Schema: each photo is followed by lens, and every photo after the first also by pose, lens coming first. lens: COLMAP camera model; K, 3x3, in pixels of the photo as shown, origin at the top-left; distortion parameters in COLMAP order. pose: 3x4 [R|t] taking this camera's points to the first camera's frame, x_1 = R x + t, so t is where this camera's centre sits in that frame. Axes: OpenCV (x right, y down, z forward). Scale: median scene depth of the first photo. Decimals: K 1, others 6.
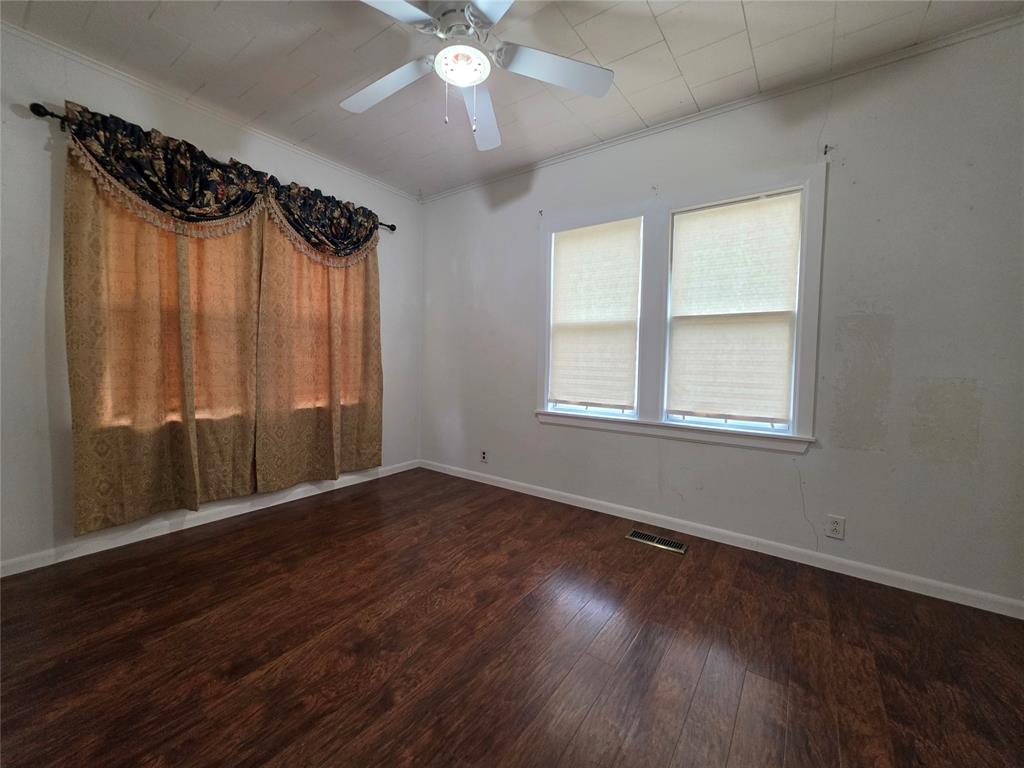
lens RADIAL K [[408.7, 0, 509.8], [0, 408.7, 378.3], [0, 0, 1]] dist [0.001354, 0.001000]
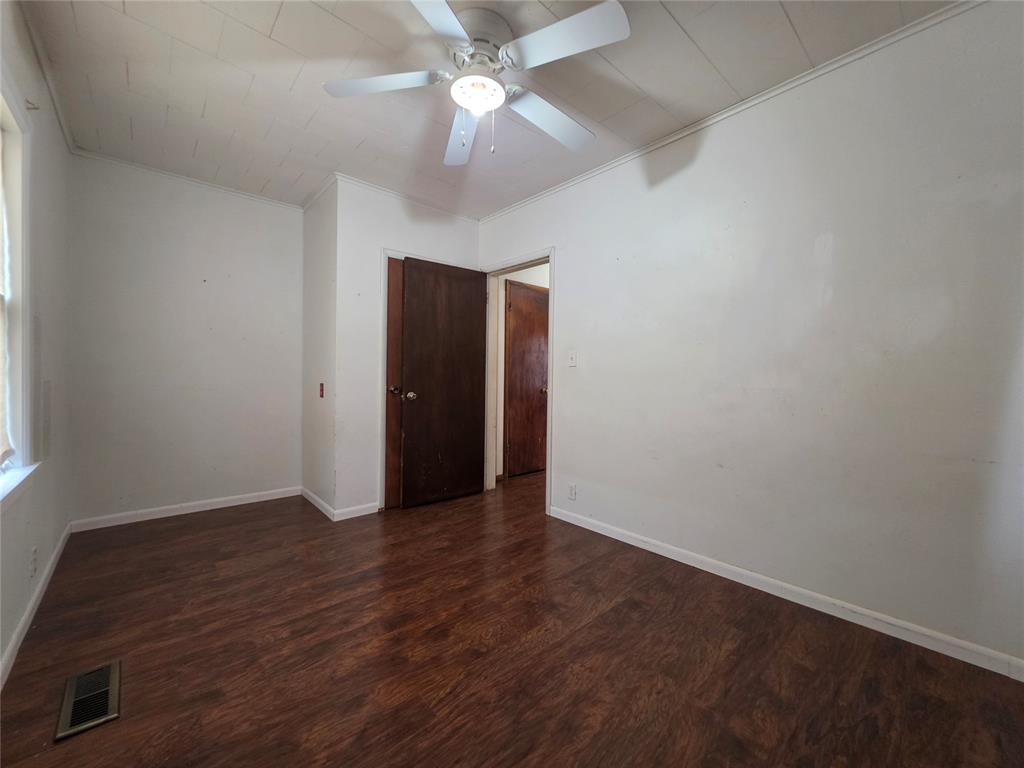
lens RADIAL K [[408.7, 0, 509.8], [0, 408.7, 378.3], [0, 0, 1]] dist [0.001354, 0.001000]
pose [[-0.978184, -0.031762, 0.205296, -0.396188], [-0.020174, 0.998095, 0.058296, -0.102077], [-0.206757, 0.052883, -0.976962, 1.875279]]
